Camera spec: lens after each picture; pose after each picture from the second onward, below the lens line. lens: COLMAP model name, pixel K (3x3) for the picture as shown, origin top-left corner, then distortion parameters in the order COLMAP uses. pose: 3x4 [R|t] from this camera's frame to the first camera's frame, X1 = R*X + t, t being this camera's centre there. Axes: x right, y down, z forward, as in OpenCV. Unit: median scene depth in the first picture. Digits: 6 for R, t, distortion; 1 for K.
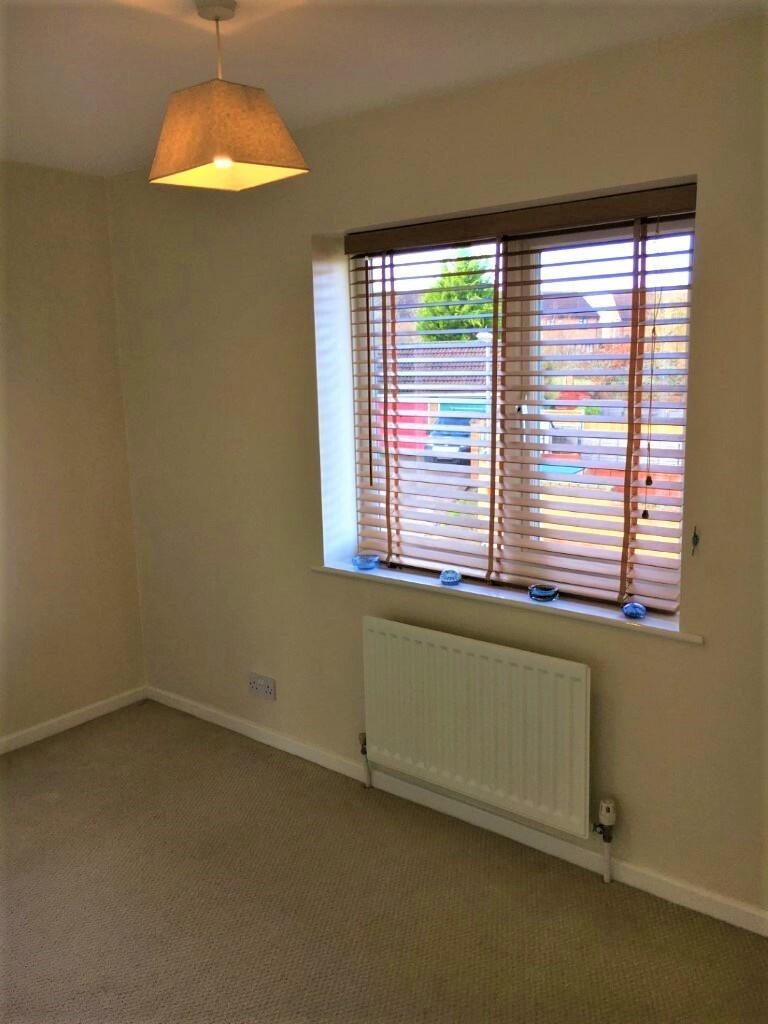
lens RADIAL K [[869.6, 0, 385.8], [0, 869.6, 517.5], [0, 0, 1]] dist [0.045351, -0.016525]
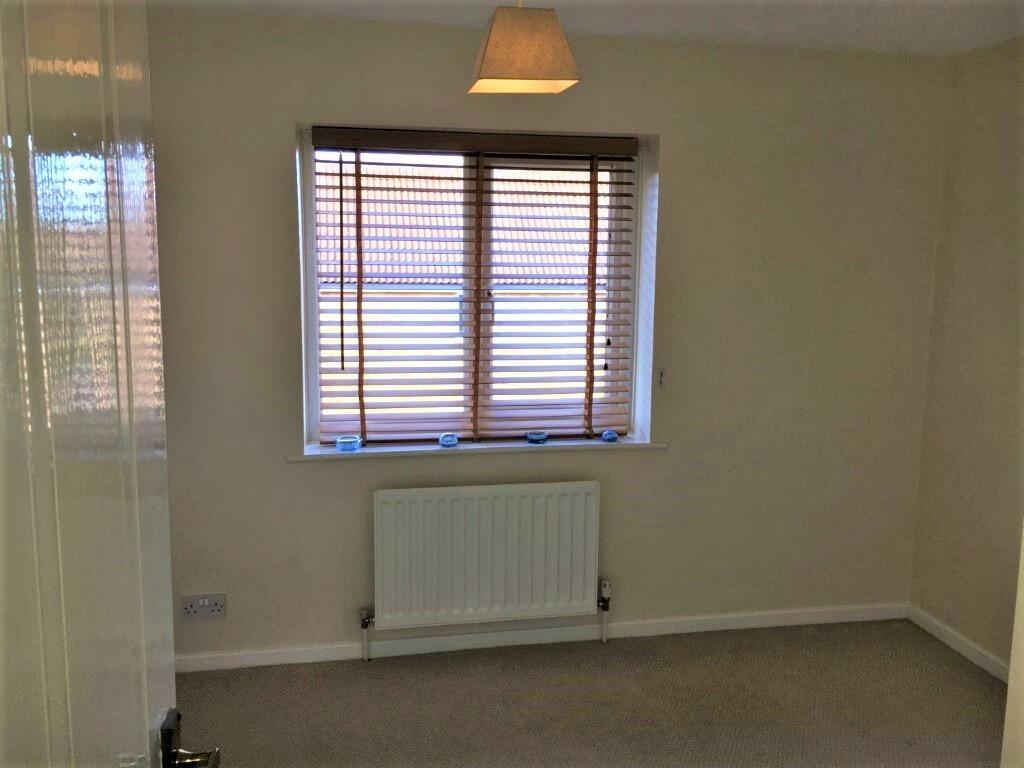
lens RADIAL K [[869.6, 0, 512.0], [0, 869.6, 384.0], [0, 0, 1]] dist [0.045351, -0.016525]
pose [[0.630522, -0.079934, 0.772044, -0.792895], [0.118660, 0.992918, 0.005894, -0.001943], [-0.767047, 0.087894, 0.635542, 0.213993]]
